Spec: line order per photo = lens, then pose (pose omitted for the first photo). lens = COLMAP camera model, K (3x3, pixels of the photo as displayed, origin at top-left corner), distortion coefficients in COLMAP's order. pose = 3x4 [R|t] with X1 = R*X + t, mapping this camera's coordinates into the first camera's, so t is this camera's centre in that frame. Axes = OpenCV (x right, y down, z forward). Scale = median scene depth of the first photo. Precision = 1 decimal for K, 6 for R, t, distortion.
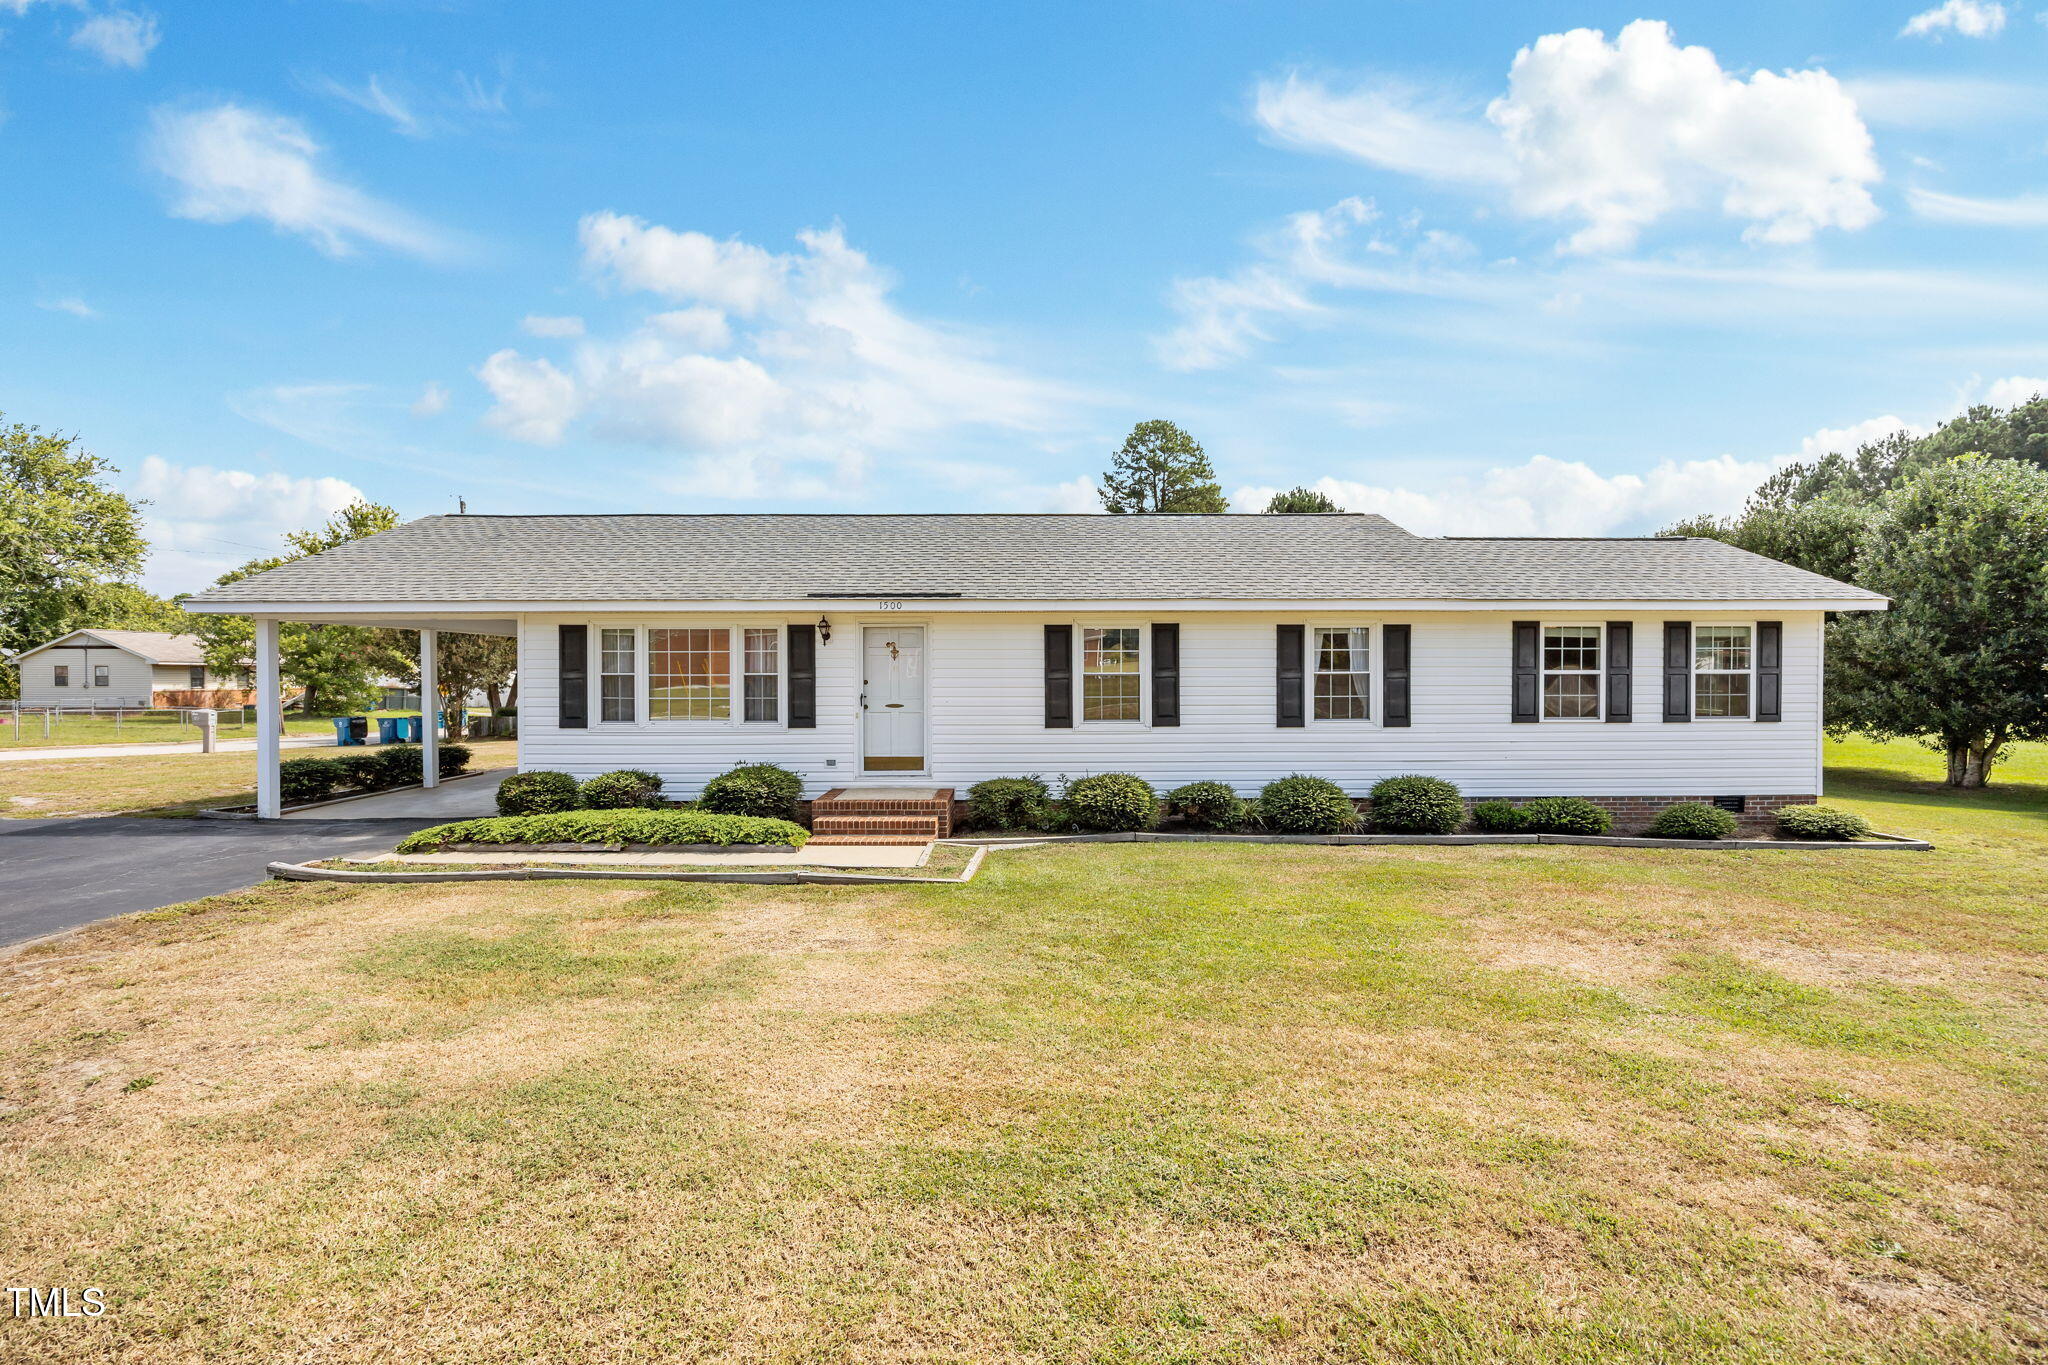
lens RADIAL K [[811.5, 0, 1012.0], [0, 811.5, 676.3], [0, 0, 1]] dist [-0.007810, 0.000098]
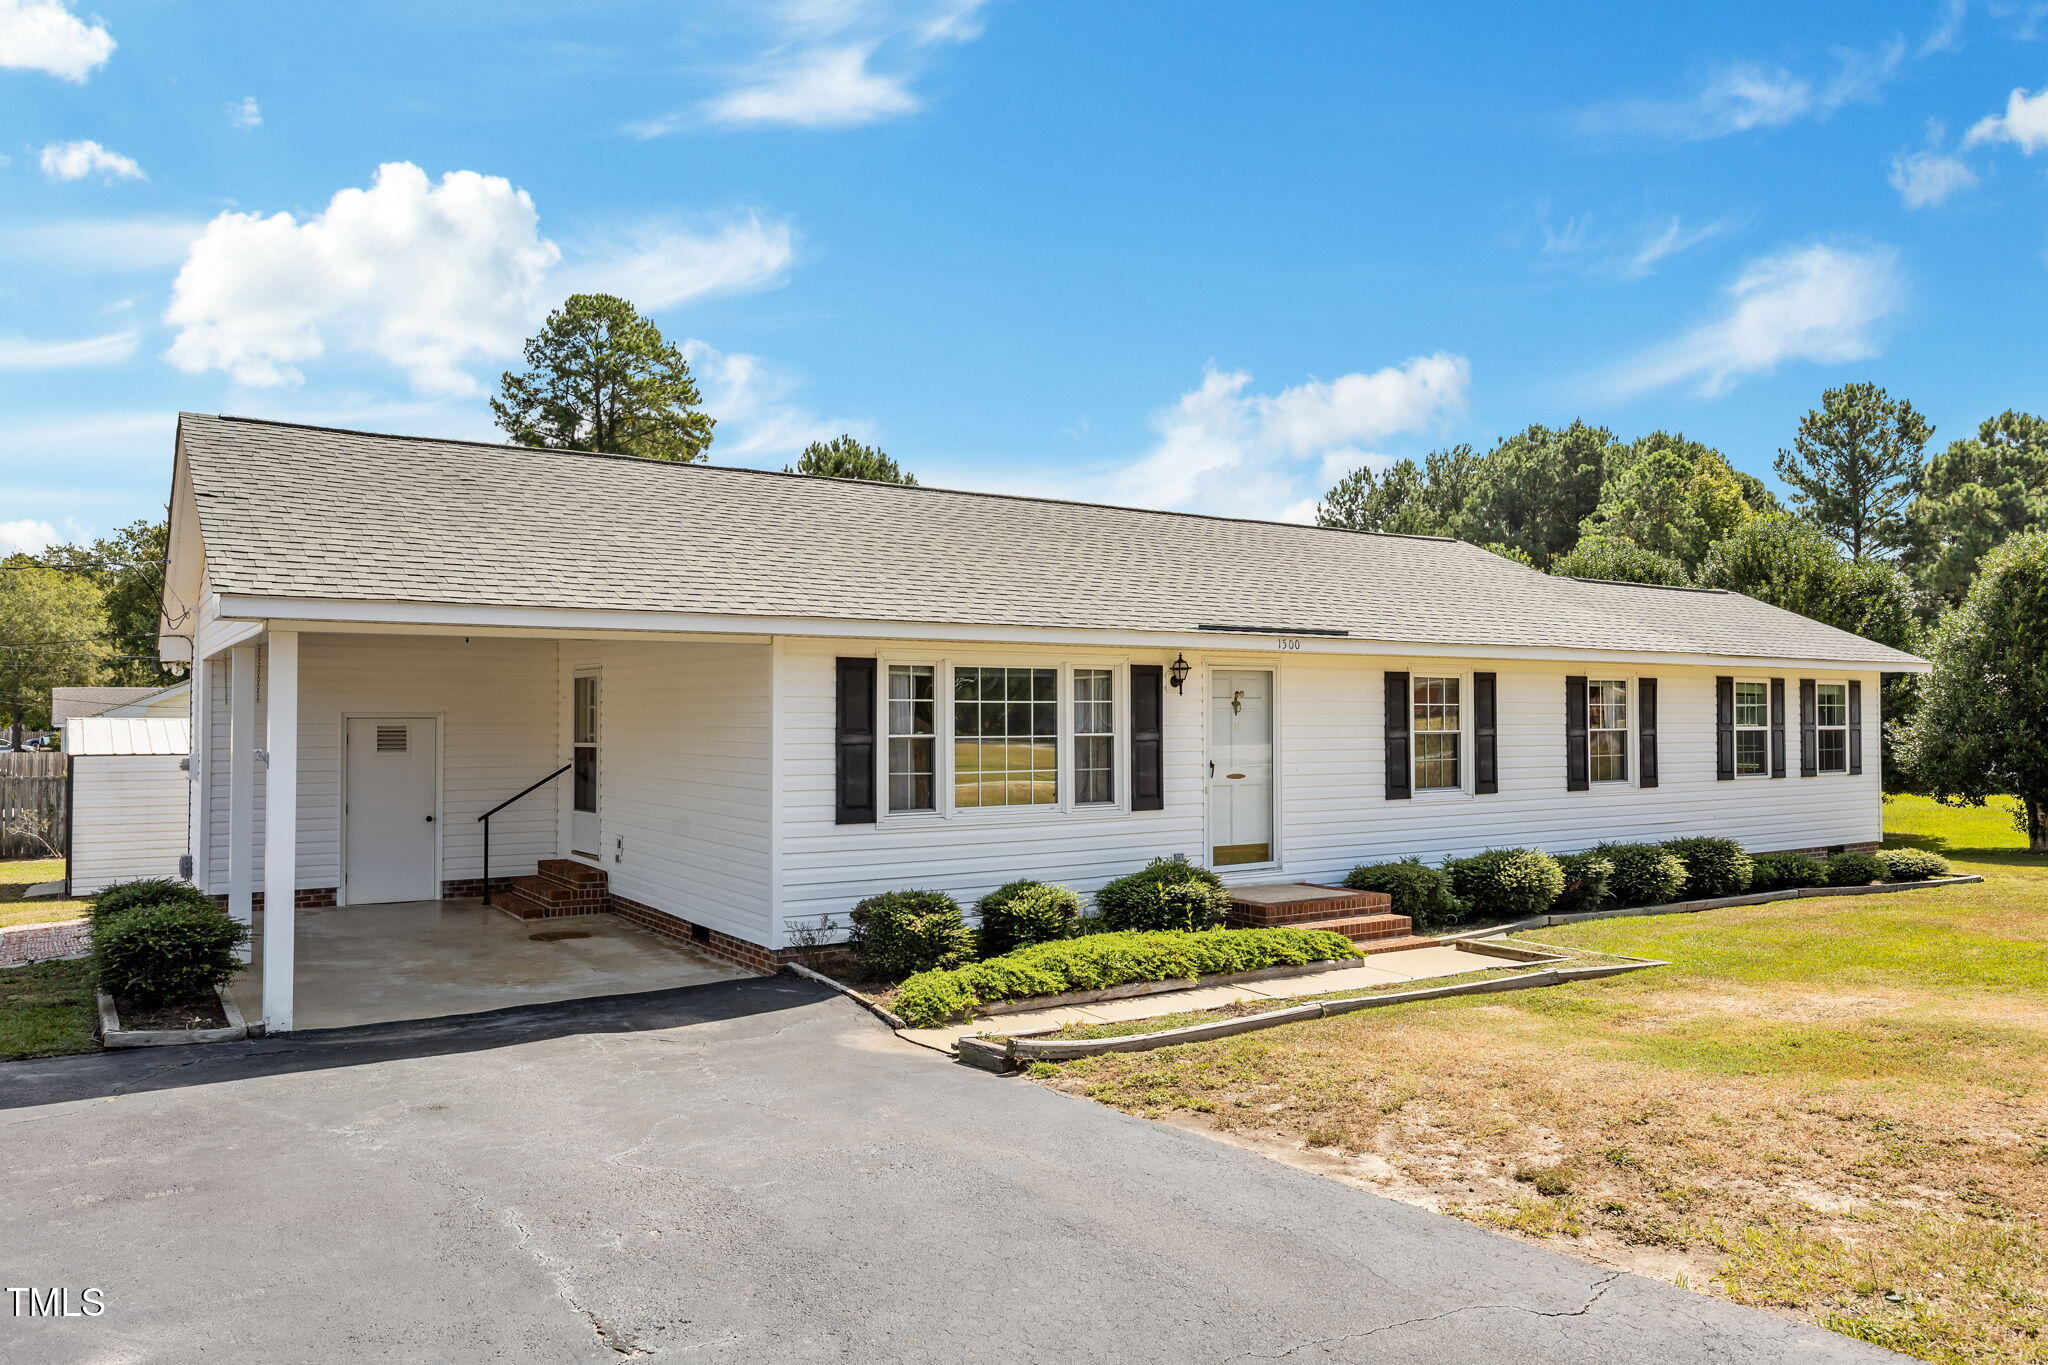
lens RADIAL K [[1448.6, 0, 1033.4], [0, 1448.6, 688.2], [0, 0, 1]] dist [-0.010015, 0.000197]
pose [[0.839338, 0.012641, 0.543463, -1.026905], [0.008327, 0.999313, -0.036104, 0.001690], [-0.543547, 0.034829, 0.838656, -0.012326]]
